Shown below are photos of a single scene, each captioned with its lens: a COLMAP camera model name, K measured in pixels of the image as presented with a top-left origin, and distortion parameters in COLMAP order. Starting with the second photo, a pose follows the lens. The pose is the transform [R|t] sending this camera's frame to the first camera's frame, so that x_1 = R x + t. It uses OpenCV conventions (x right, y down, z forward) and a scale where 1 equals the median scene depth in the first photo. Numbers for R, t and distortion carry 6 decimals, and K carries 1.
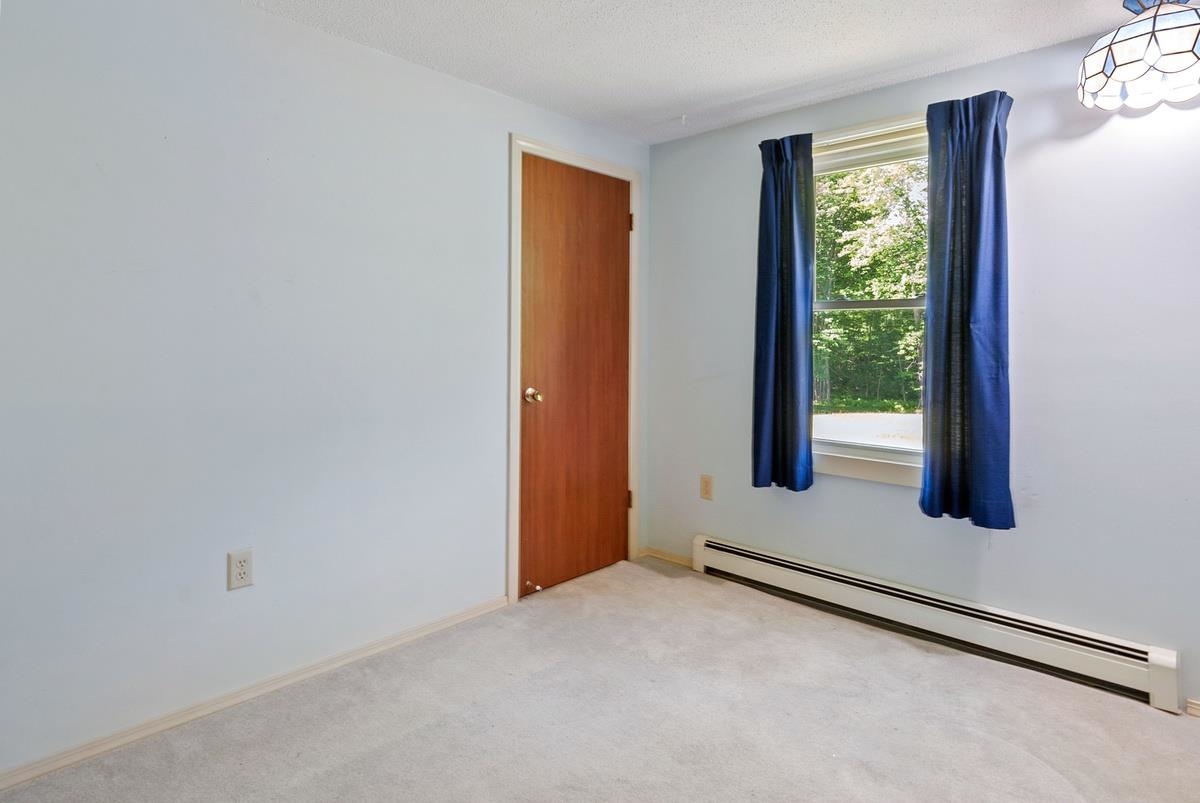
lens RADIAL K [[624.1, 0, 600.0], [0, 624.1, 401.5], [0, 0, 1]] dist [0.004181, 0.001167]
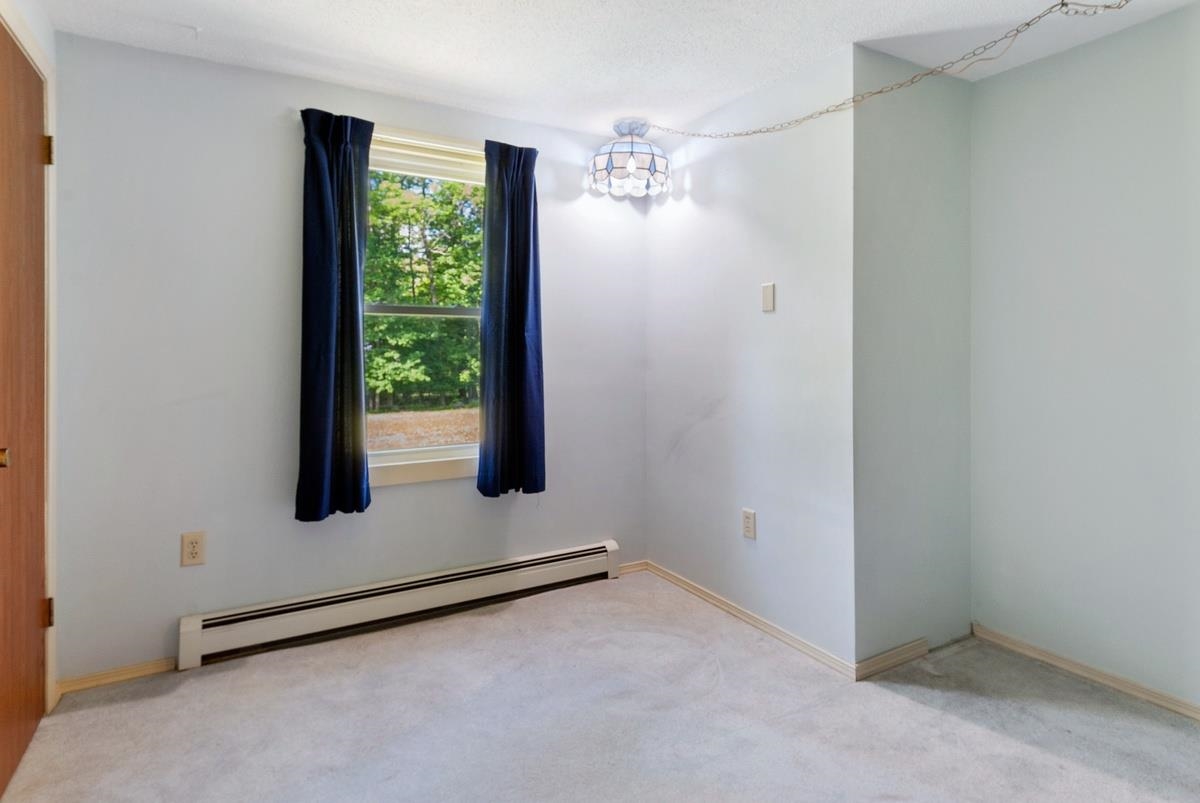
lens RADIAL K [[630.9, 0, 605.0], [0, 630.9, 409.8], [0, 0, 1]] dist [-0.000292, -0.001830]
pose [[0.308063, -0.101487, 0.945937, -0.465354], [0.094308, 0.992654, 0.075786, -0.043598], [-0.946680, 0.065863, 0.315371, 0.394456]]
